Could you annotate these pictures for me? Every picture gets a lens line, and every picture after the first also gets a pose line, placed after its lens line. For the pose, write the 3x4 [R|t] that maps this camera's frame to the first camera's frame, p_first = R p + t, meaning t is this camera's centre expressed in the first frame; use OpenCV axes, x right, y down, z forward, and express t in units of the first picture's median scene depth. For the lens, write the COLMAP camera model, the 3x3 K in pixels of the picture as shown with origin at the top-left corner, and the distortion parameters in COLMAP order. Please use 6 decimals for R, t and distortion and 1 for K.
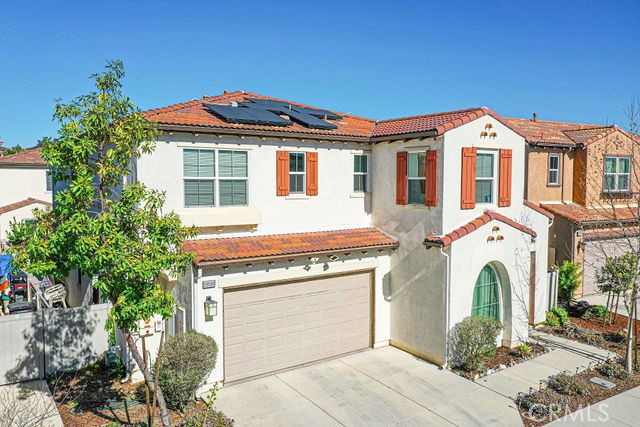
lens RADIAL K [[510.3, 0, 318.1], [0, 510.3, 211.6], [0, 0, 1]] dist [0.006471, -0.010468]
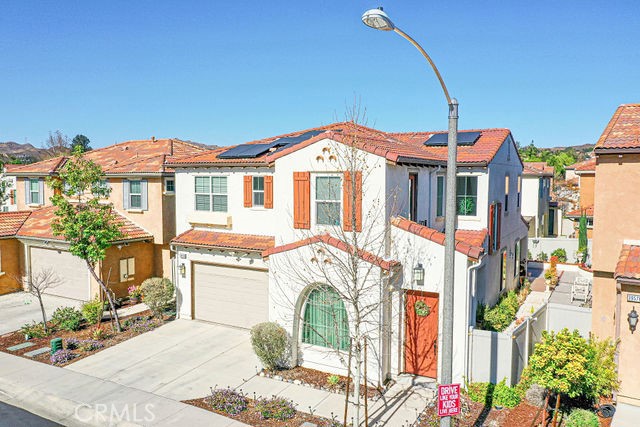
lens RADIAL K [[510.3, 0, 320.1], [0, 510.3, 211.4], [0, 0, 1]] dist [0.006471, -0.010468]
pose [[0.420435, 0.060295, -0.905317, 1.285975], [-0.061328, 0.997396, 0.037946, -0.084896], [0.905248, 0.039568, 0.423038, 0.579880]]
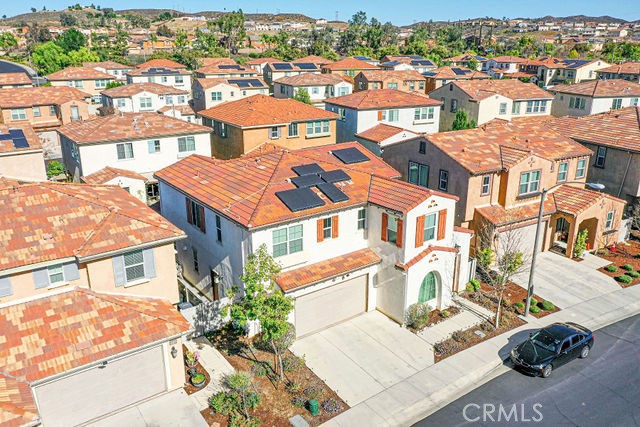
lens RADIAL K [[510.3, 0, 320.3], [0, 510.3, 214.3], [0, 0, 1]] dist [0.006471, -0.010468]
pose [[0.999855, -0.009480, 0.014117, -0.093702], [0.005599, 0.967427, 0.253090, -0.597322], [-0.016056, -0.252974, 0.967340, -0.774572]]
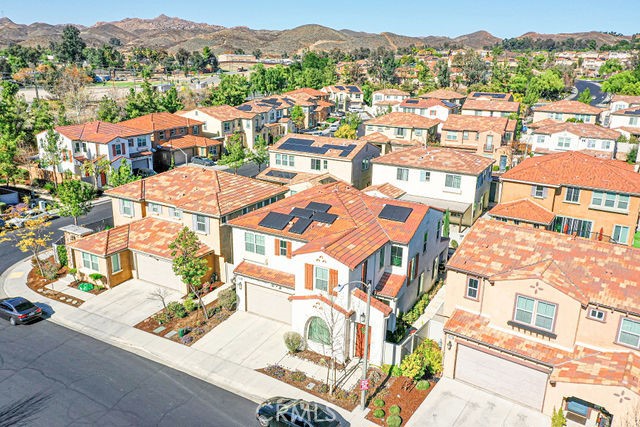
lens RADIAL K [[510.3, 0, 317.8], [0, 510.3, 211.9], [0, 0, 1]] dist [0.006471, -0.010468]
pose [[0.425789, 0.265934, -0.864860, 2.137591], [-0.076022, 0.962969, 0.258674, -0.905672], [0.901623, -0.044393, 0.430238, 0.100402]]
